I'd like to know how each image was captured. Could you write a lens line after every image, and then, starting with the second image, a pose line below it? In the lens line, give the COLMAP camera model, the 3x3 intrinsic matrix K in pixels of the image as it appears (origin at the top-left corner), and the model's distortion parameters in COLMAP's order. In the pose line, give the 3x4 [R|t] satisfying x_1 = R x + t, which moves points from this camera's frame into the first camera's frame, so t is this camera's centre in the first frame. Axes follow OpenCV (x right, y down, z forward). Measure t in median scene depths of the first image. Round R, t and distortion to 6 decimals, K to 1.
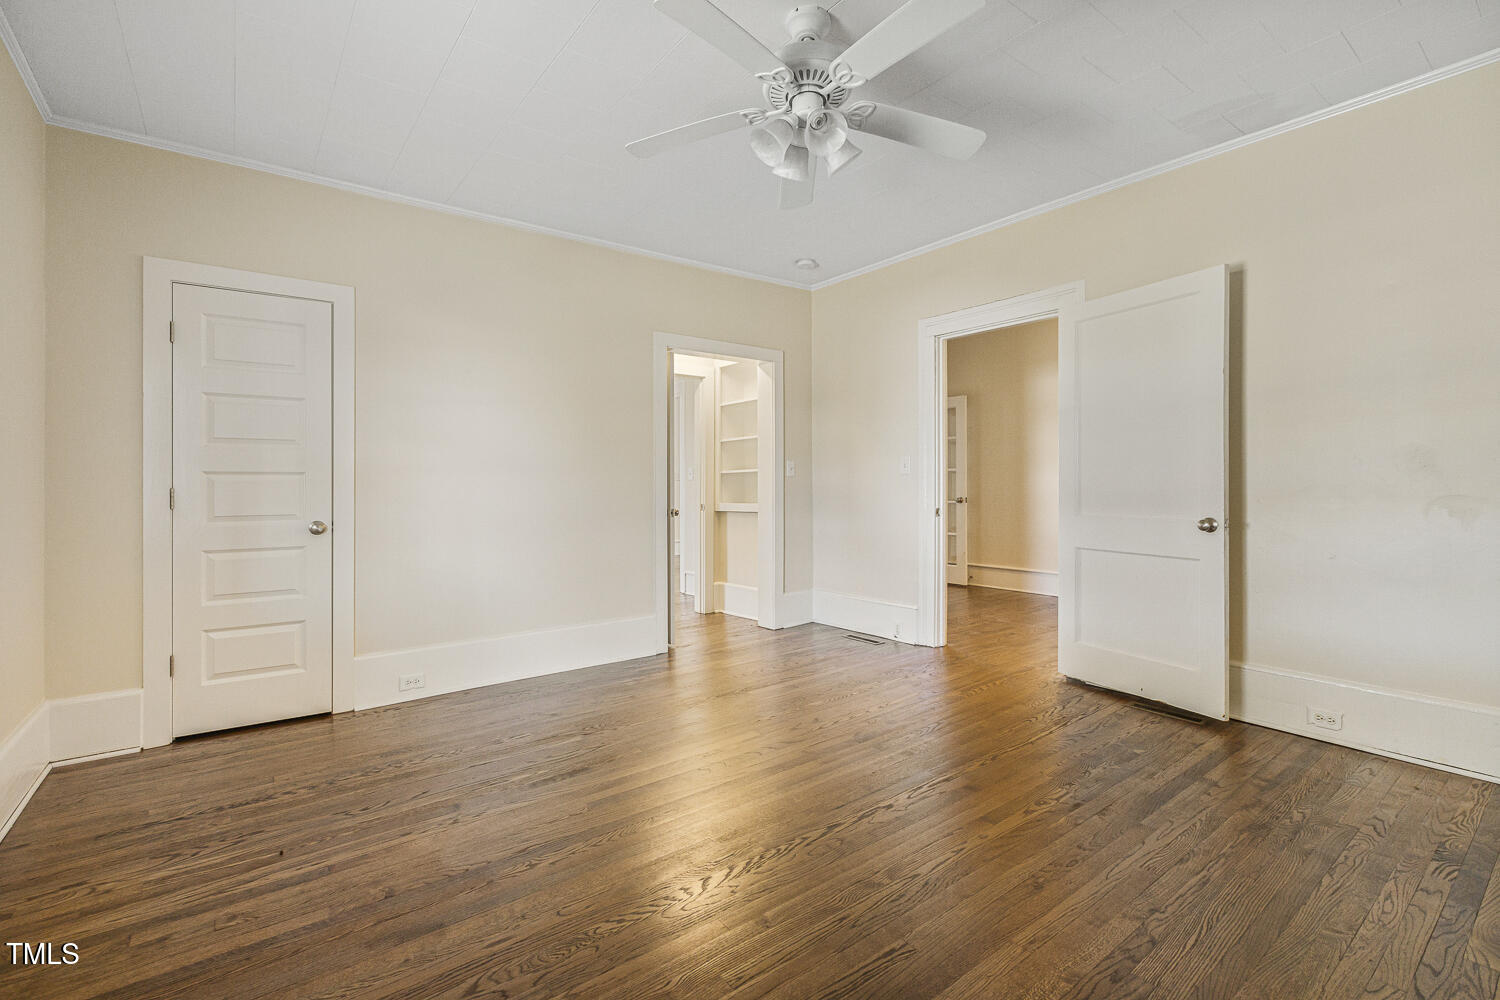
lens RADIAL K [[677.2, 0, 748.5], [0, 677.2, 490.8], [0, 0, 1]] dist [-0.000963, -0.000150]
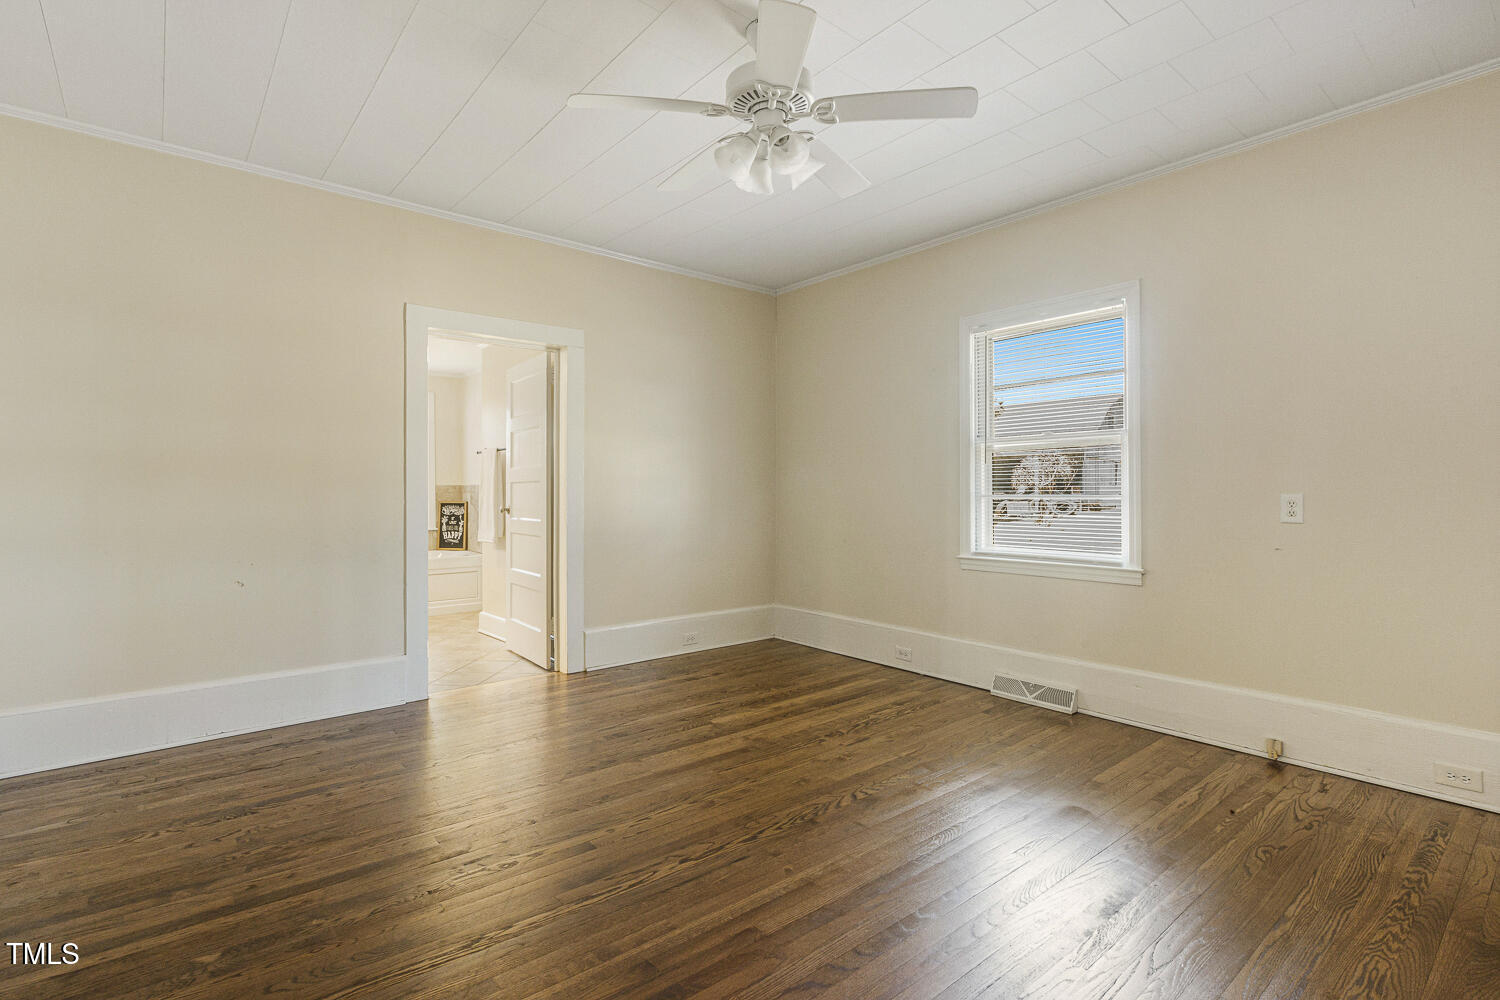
lens RADIAL K [[704.9, 0, 745.2], [0, 704.9, 502.1], [0, 0, 1]] dist [-0.001372, 0.000901]
pose [[-0.999146, 0.008615, -0.040408, 0.137203], [0.007898, 0.999809, 0.017886, -0.015056], [0.040554, 0.017551, -0.999023, 1.626012]]
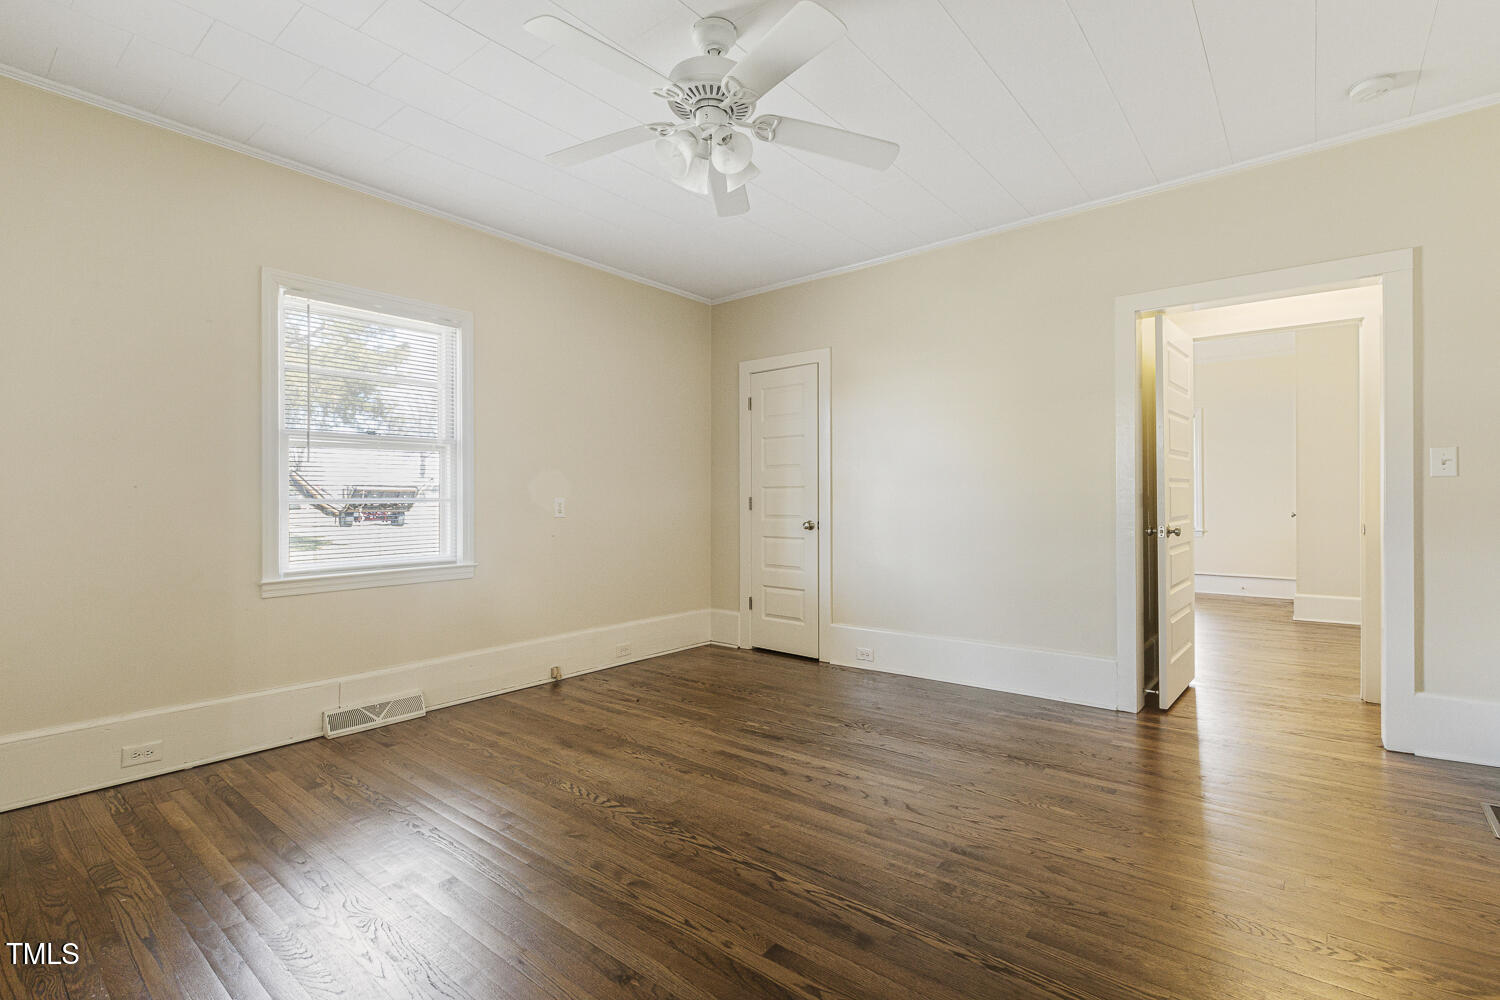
lens RADIAL K [[691.0, 0, 747.2], [0, 691.0, 502.5], [0, 0, 1]] dist [0.000509, 0.000373]
pose [[0.230116, 0.011499, -0.973095, 0.876271], [-0.003057, 0.999934, 0.011093, -0.010188], [0.973158, 0.000422, 0.230136, 0.648547]]
